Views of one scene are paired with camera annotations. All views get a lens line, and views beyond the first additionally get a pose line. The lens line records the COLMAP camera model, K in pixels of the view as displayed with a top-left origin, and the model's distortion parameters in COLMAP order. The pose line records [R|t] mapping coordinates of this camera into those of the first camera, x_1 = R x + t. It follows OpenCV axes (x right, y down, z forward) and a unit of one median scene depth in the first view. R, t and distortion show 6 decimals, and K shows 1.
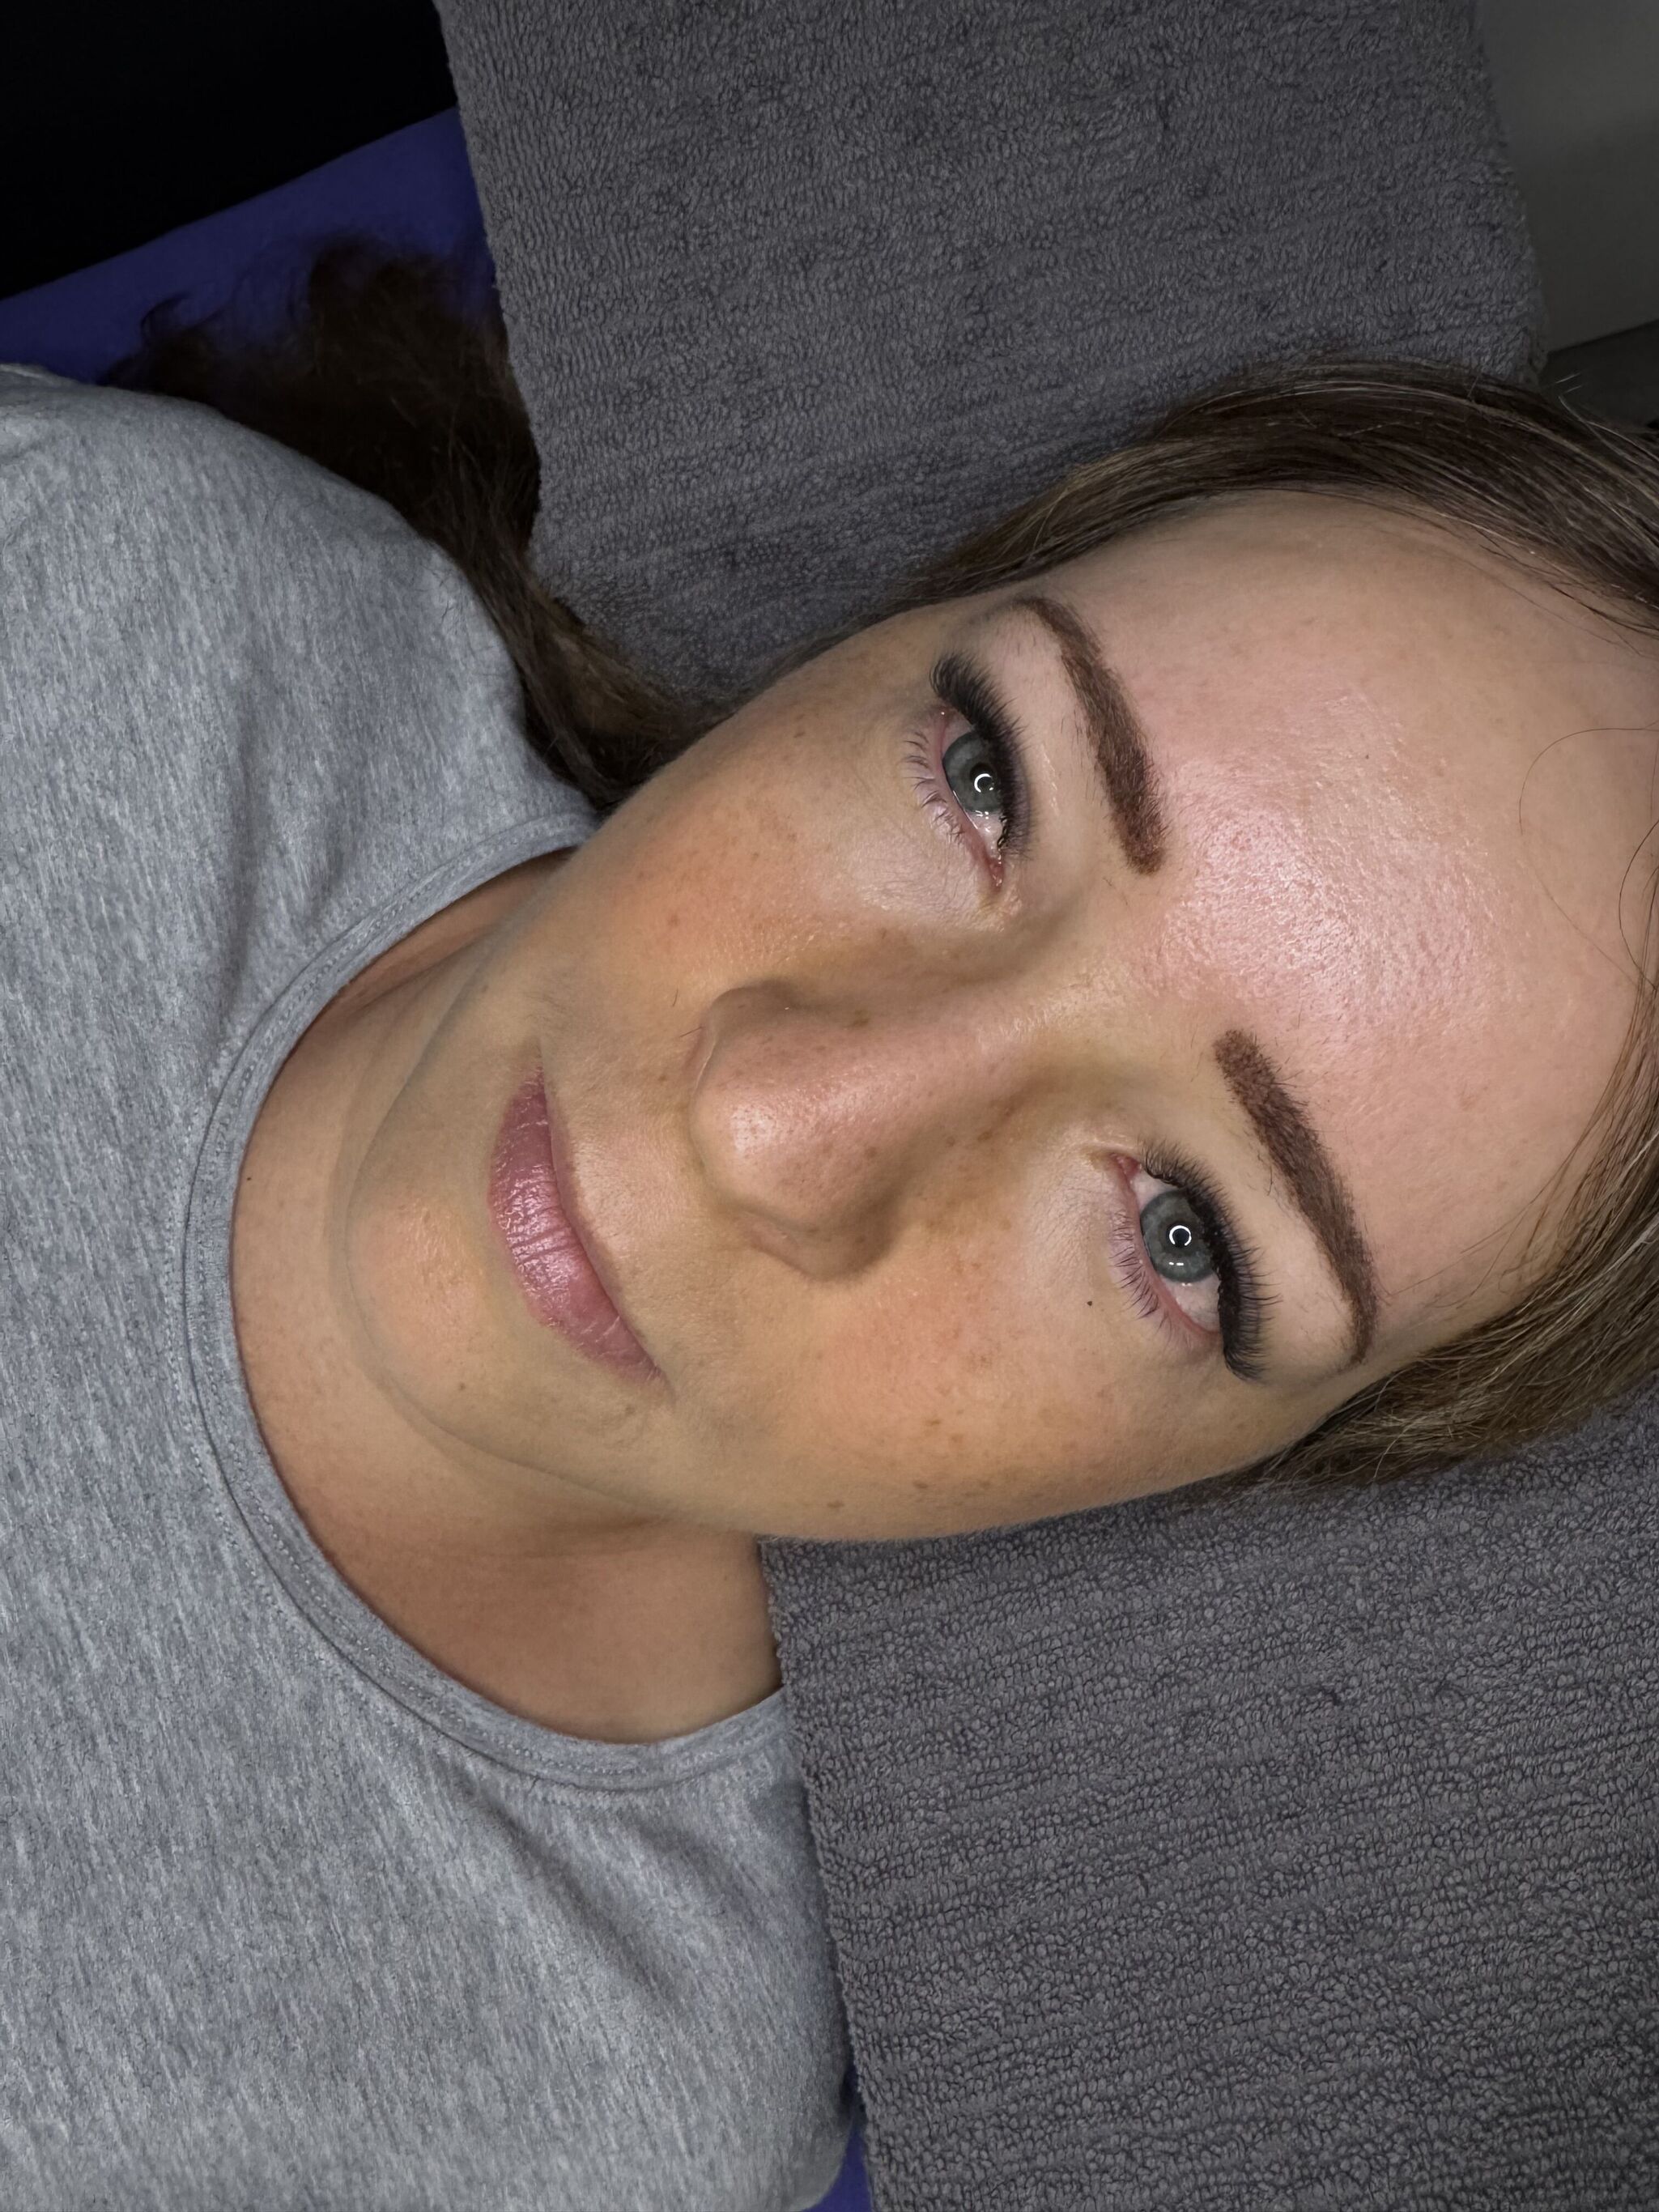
lens RADIAL K [[1573.0, 0, 829.5], [0, 1573.0, 1106.0], [0, 0, 1]] dist [0.000274, 0.000328]
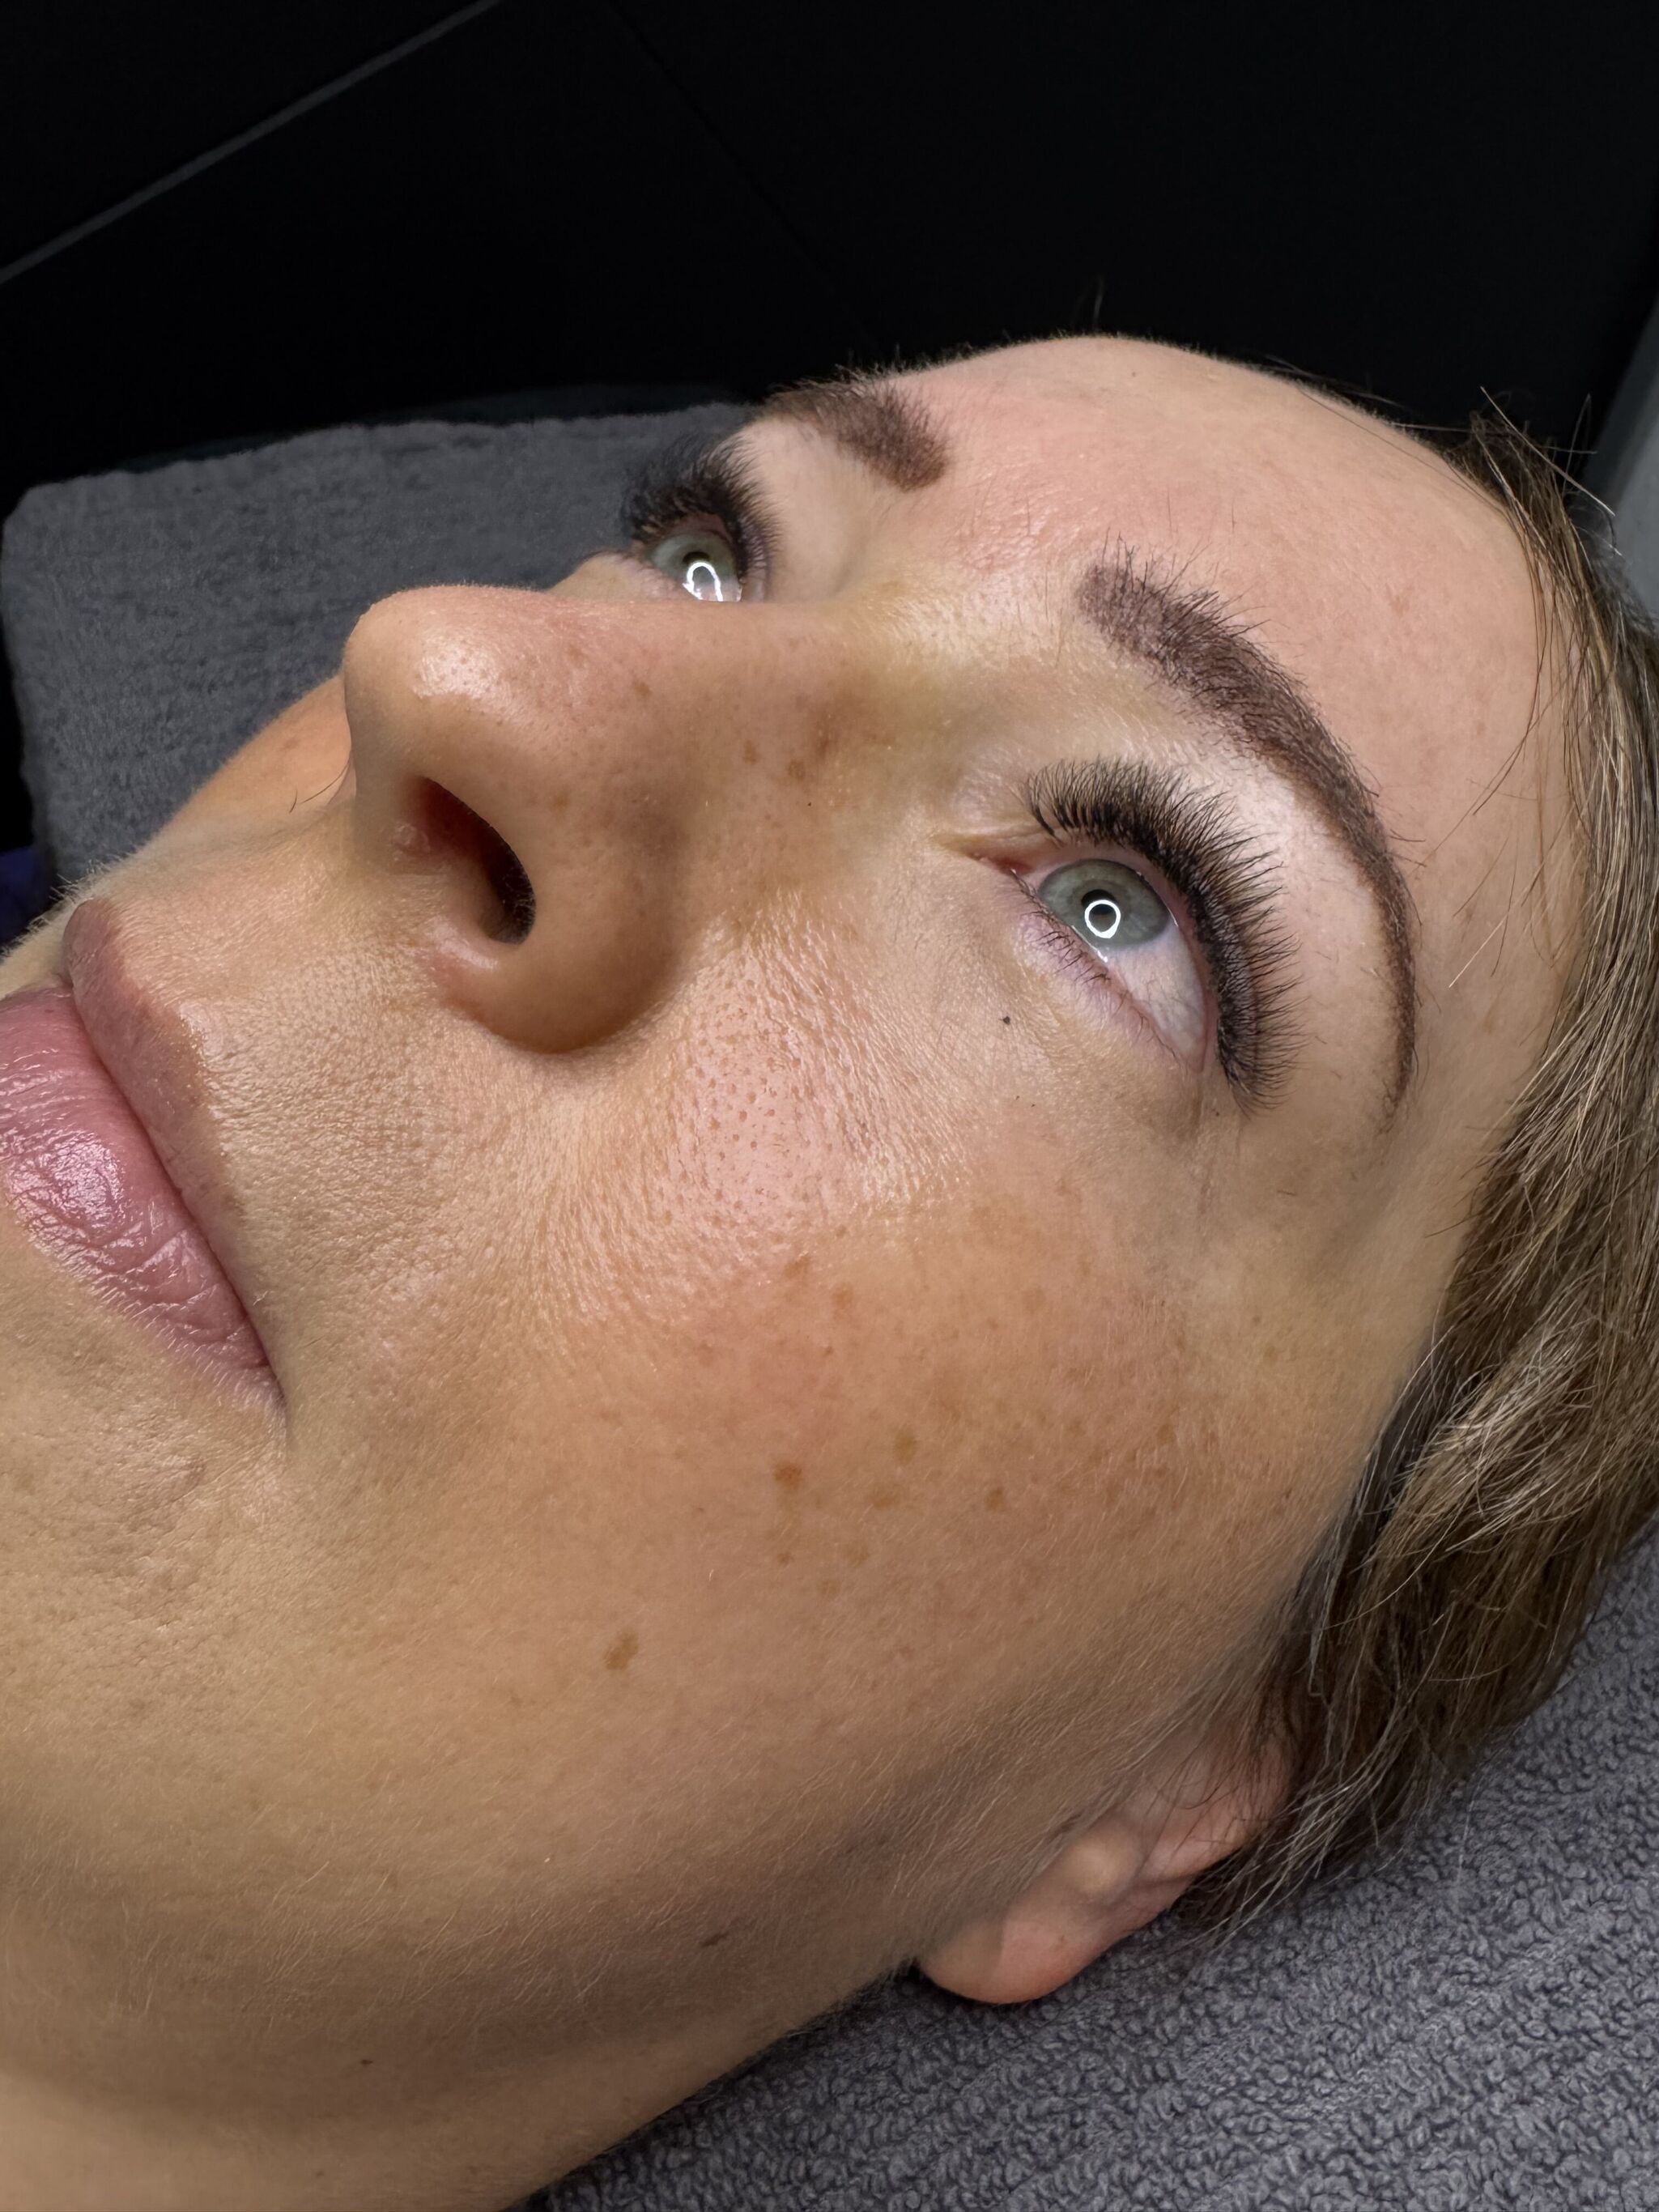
lens RADIAL K [[1573.0, 0, 829.5], [0, 1573.0, 1106.0], [0, 0, 1]] dist [0.000274, 0.000328]
pose [[0.955124, -0.031507, 0.294526, -0.089426], [0.224011, 0.727386, -0.648637, 0.553435], [-0.193797, 0.685505, 0.701801, 0.605280]]
